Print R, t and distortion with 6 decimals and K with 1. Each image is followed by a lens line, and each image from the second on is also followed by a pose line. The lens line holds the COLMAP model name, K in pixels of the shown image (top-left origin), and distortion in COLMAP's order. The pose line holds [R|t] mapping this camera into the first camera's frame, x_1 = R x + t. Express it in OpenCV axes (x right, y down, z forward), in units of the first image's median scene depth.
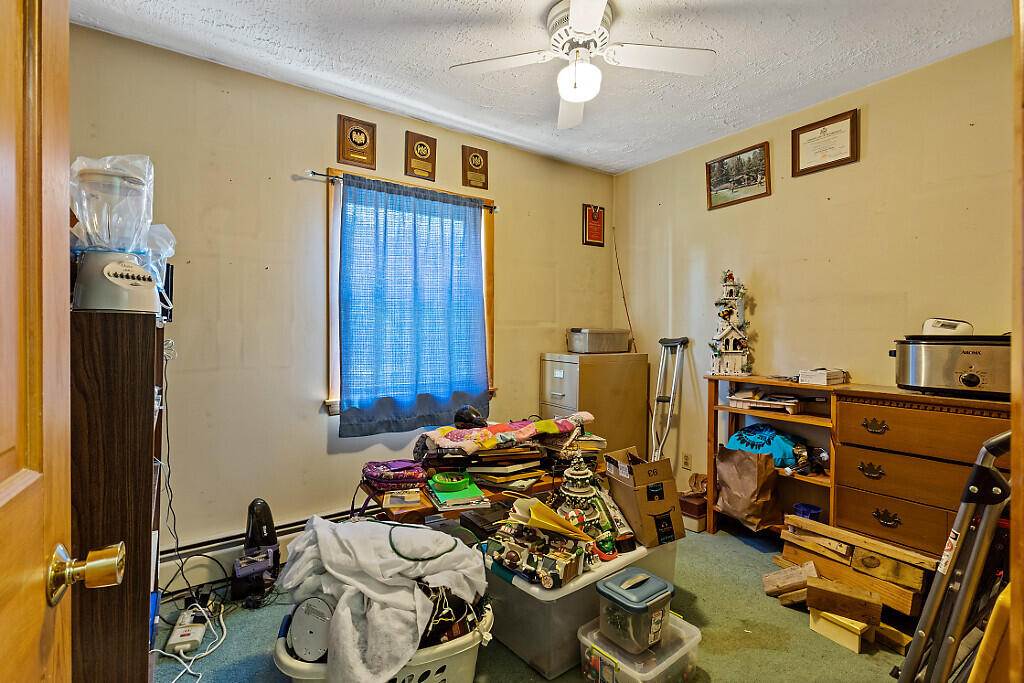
lens RADIAL K [[473.2, 0, 515.0], [0, 473.2, 339.4], [0, 0, 1]] dist [-0.000255, -0.001059]
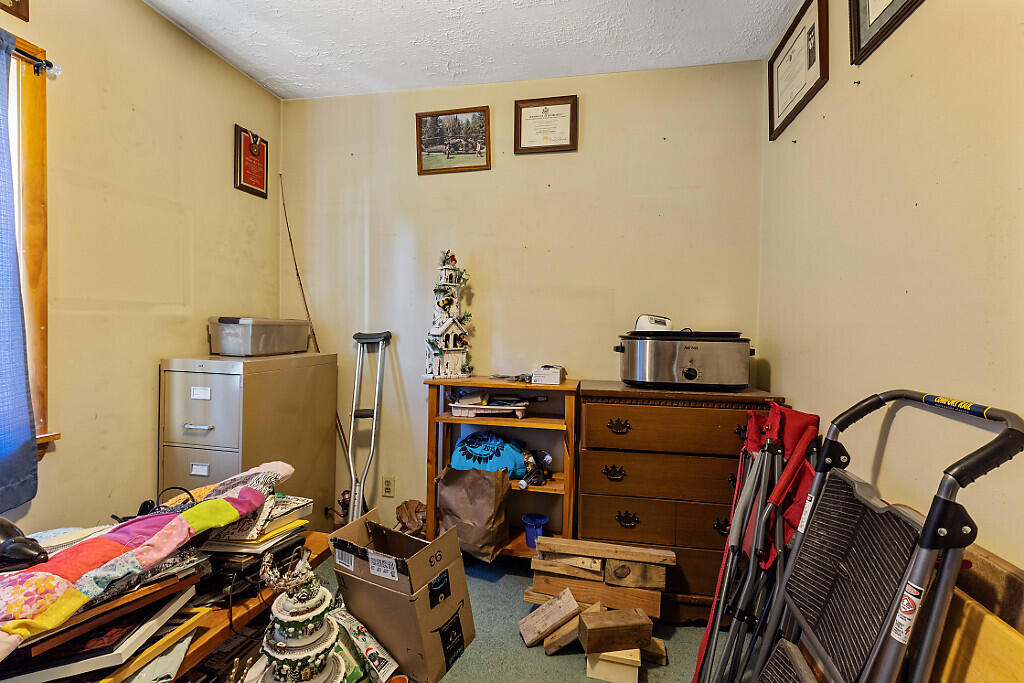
lens RADIAL K [[473.2, 0, 515.0], [0, 473.2, 339.4], [0, 0, 1]] dist [-0.000255, -0.001059]
pose [[0.726587, -0.011137, 0.686984, -0.032608], [-0.001140, 0.999848, 0.017415, -0.006258], [-0.687073, -0.013437, 0.726464, 0.336749]]
